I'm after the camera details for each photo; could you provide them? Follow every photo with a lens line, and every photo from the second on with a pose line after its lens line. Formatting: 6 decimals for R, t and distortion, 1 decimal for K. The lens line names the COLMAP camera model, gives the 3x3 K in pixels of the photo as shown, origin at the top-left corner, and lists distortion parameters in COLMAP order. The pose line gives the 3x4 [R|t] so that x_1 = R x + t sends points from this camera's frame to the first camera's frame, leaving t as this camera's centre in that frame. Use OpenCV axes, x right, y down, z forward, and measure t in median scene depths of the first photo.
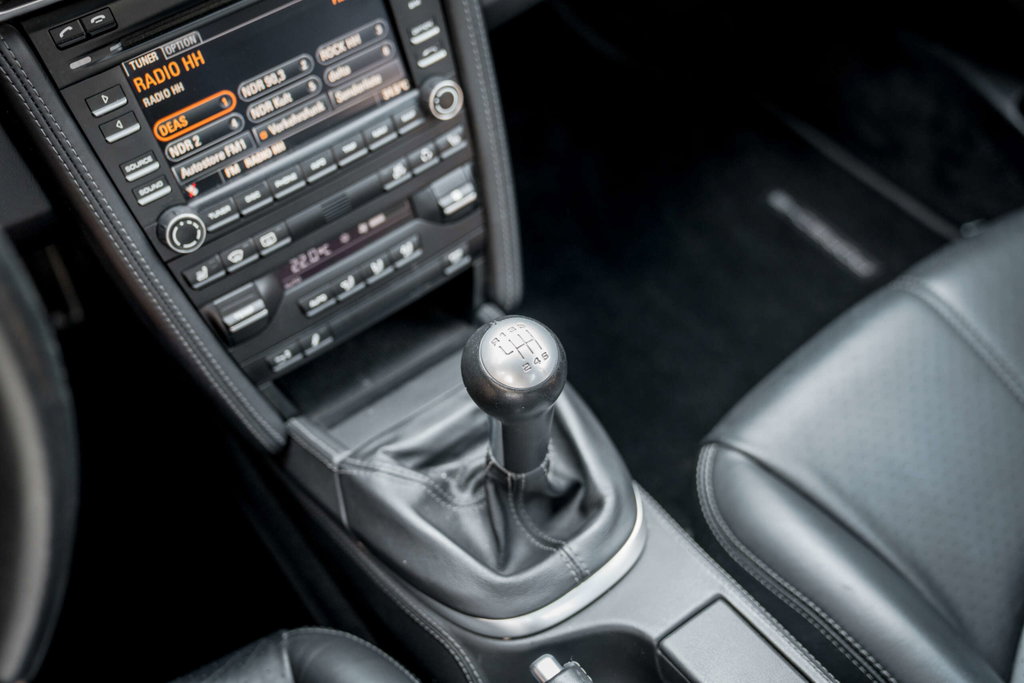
lens RADIAL K [[1104.2, 0, 513.1], [0, 1104.2, 345.5], [0, 0, 1]] dist [0.058045, 0.000000]
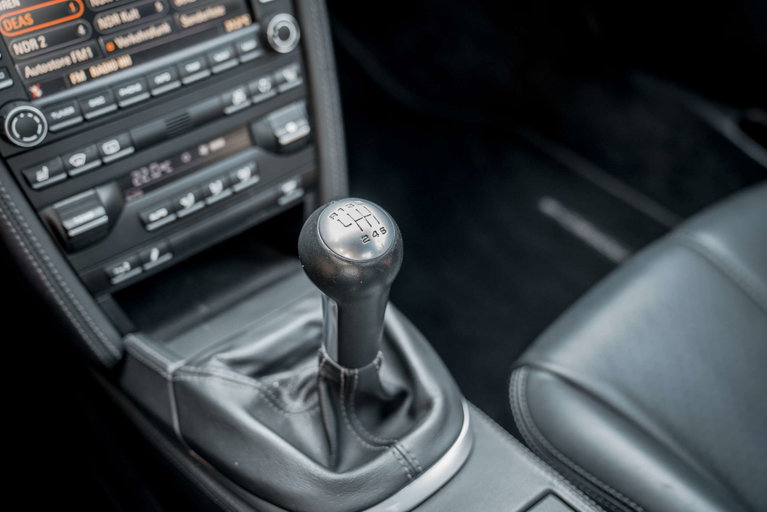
lens RADIAL K [[827.0, 0, 382.7], [0, 827.0, 253.4], [0, 0, 1]] dist [0.058045, 0.000000]
pose [[0.997205, 0.006280, 0.074453, -0.022472], [0.005610, 0.987356, -0.158418, 0.123038], [-0.074507, 0.158393, 0.984561, 0.214578]]
